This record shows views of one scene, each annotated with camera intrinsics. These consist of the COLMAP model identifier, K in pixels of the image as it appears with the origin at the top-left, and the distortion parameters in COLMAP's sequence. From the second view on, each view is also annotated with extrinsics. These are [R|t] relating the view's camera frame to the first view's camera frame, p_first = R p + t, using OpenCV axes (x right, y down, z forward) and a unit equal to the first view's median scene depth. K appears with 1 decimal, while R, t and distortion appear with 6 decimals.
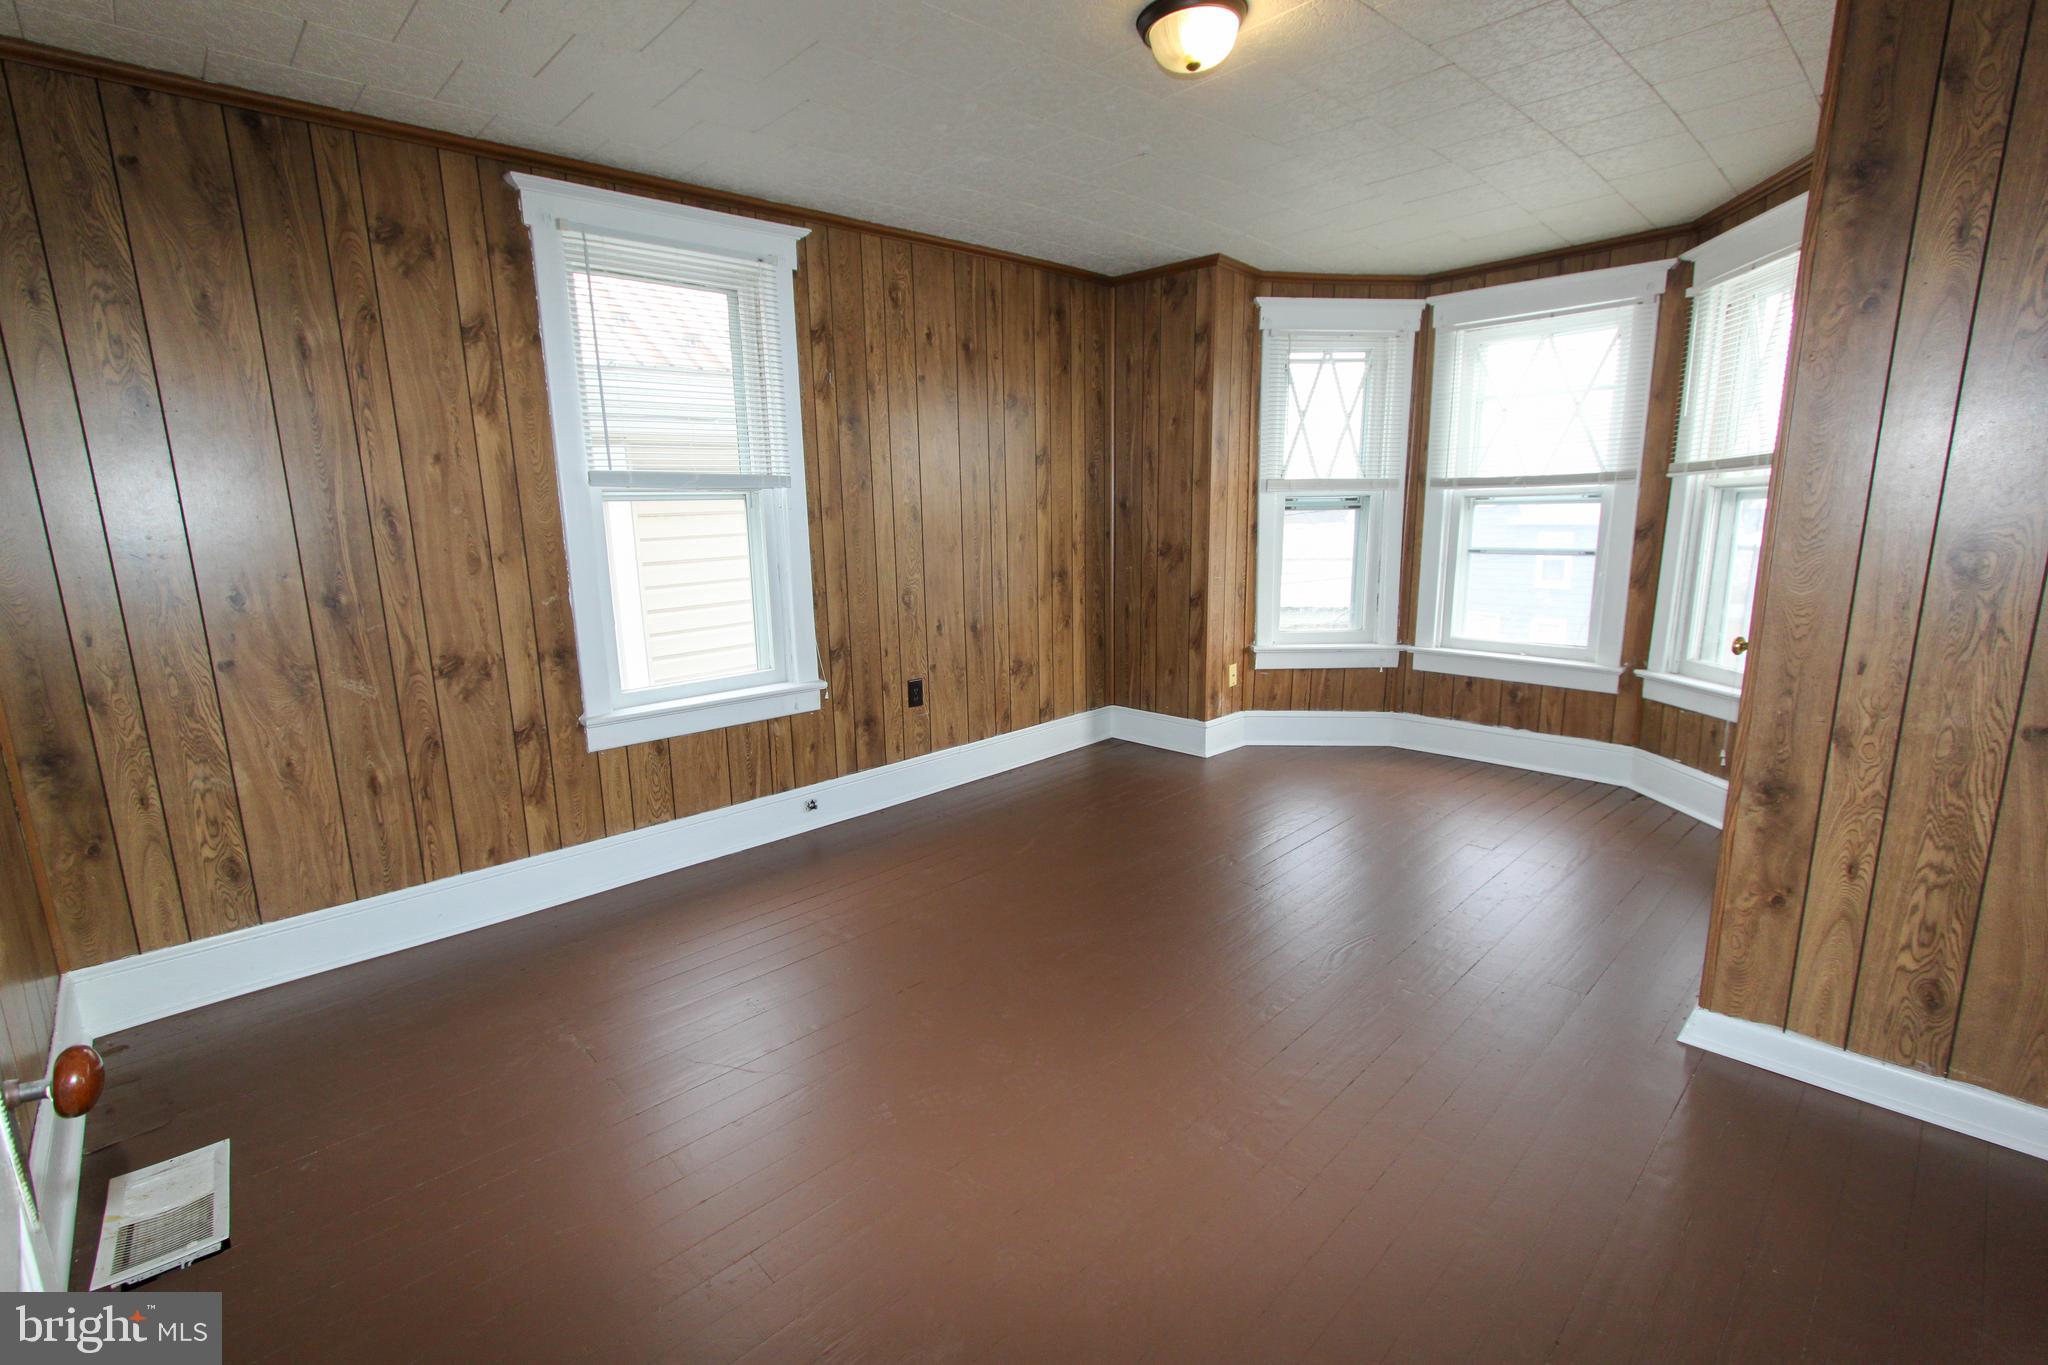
lens RADIAL K [[963.6, 0, 1027.7], [0, 963.6, 700.9], [0, 0, 1]] dist [0.006652, 0.000390]
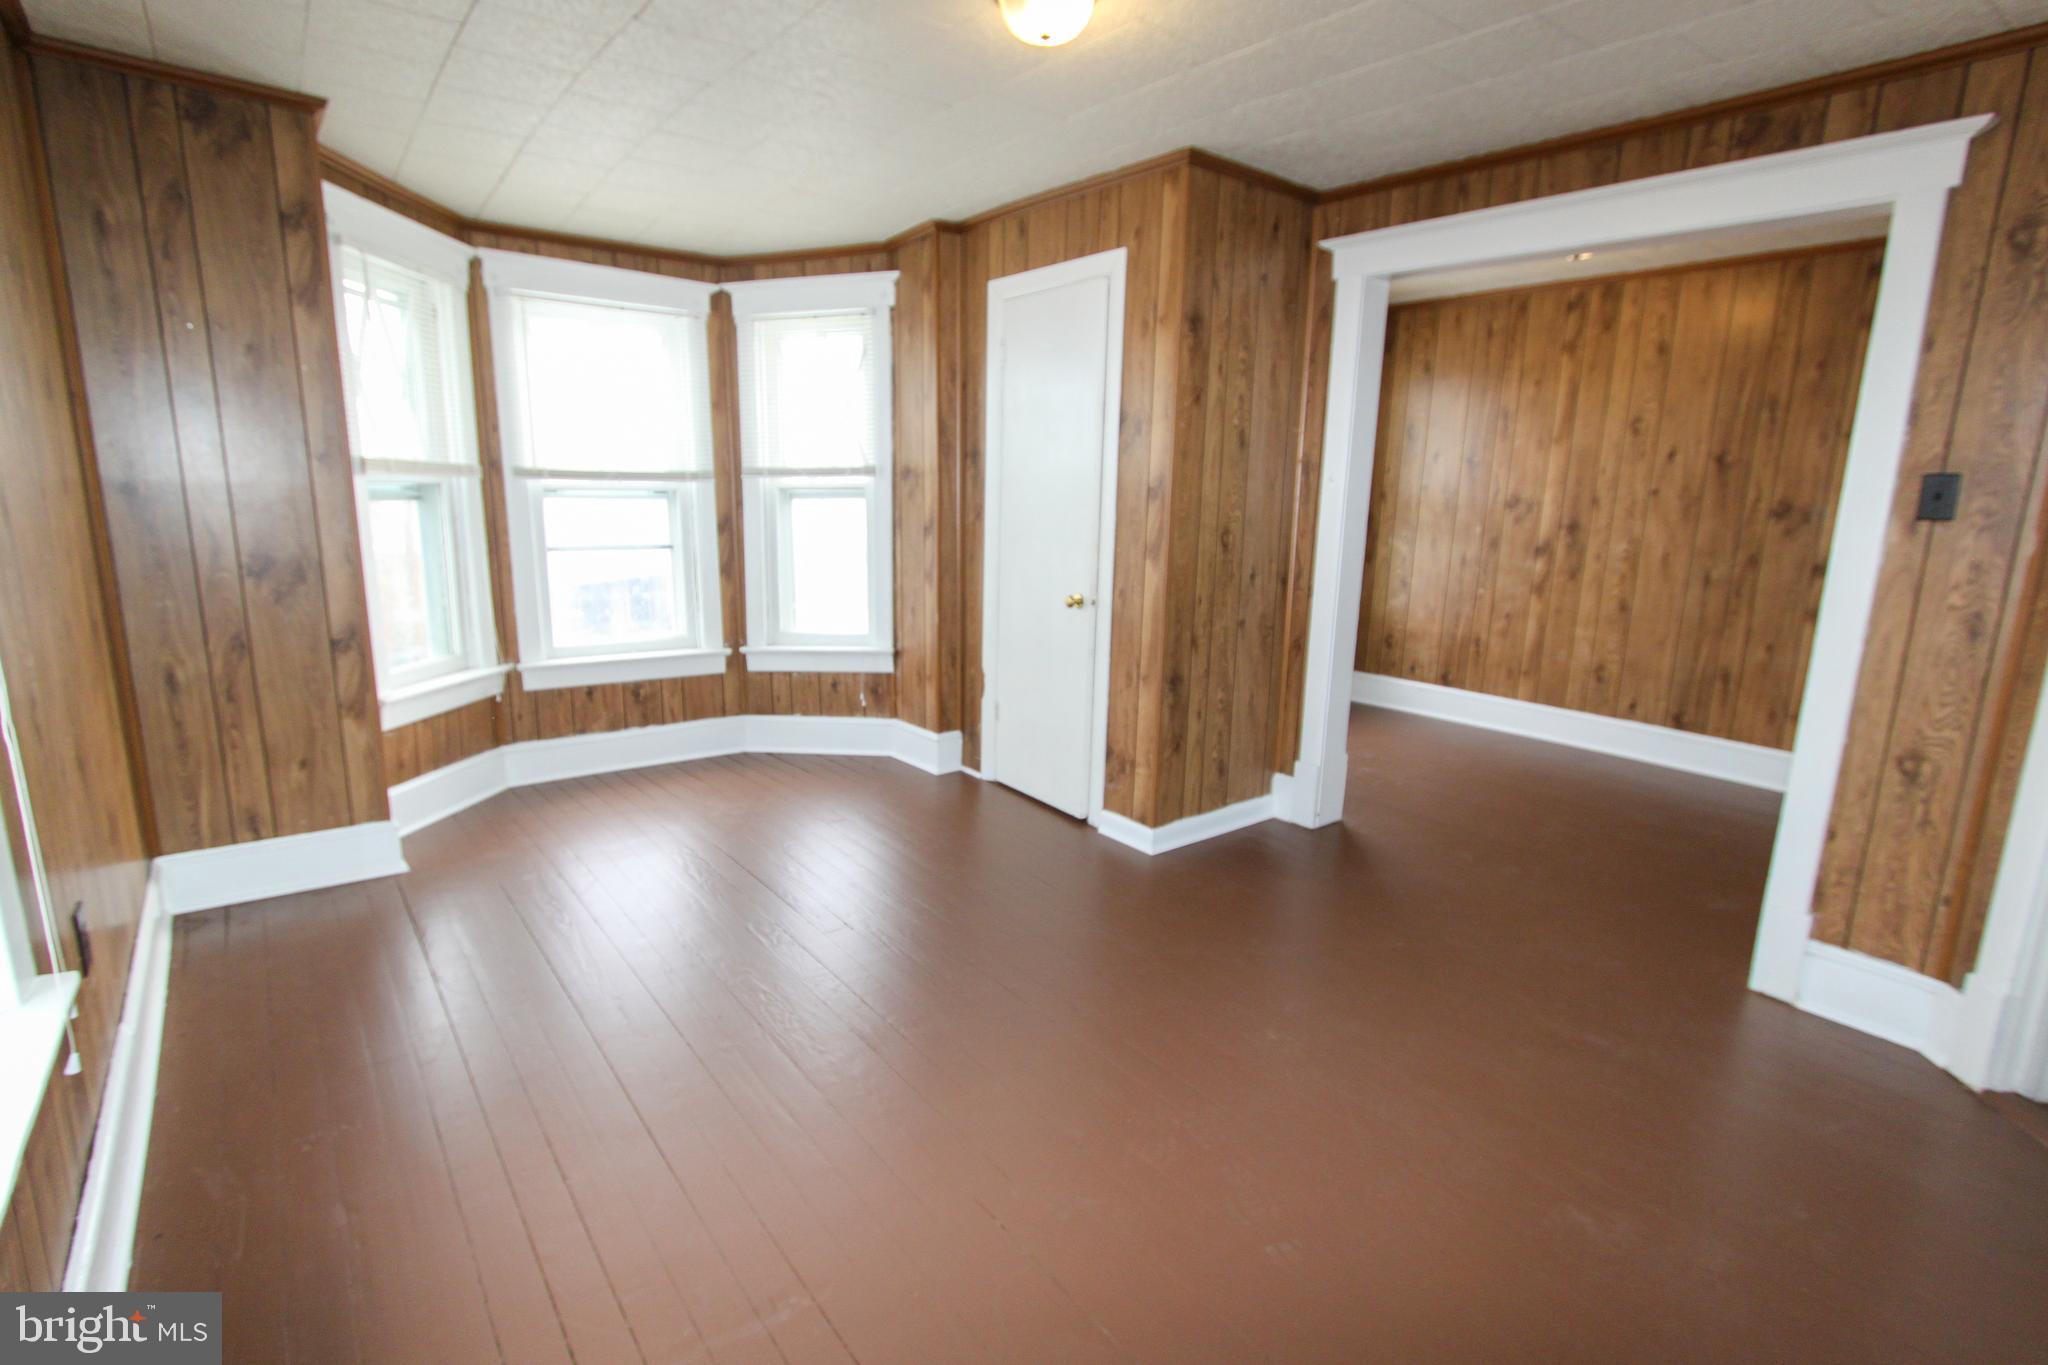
lens RADIAL K [[963.6, 0, 1044.1], [0, 963.6, 686.9], [0, 0, 1]] dist [0.006652, 0.000390]
pose [[0.104696, -0.177625, 0.978513, -0.501497], [0.179472, 0.971141, 0.157085, -0.113913], [-0.978176, 0.159169, 0.133553, 0.572421]]
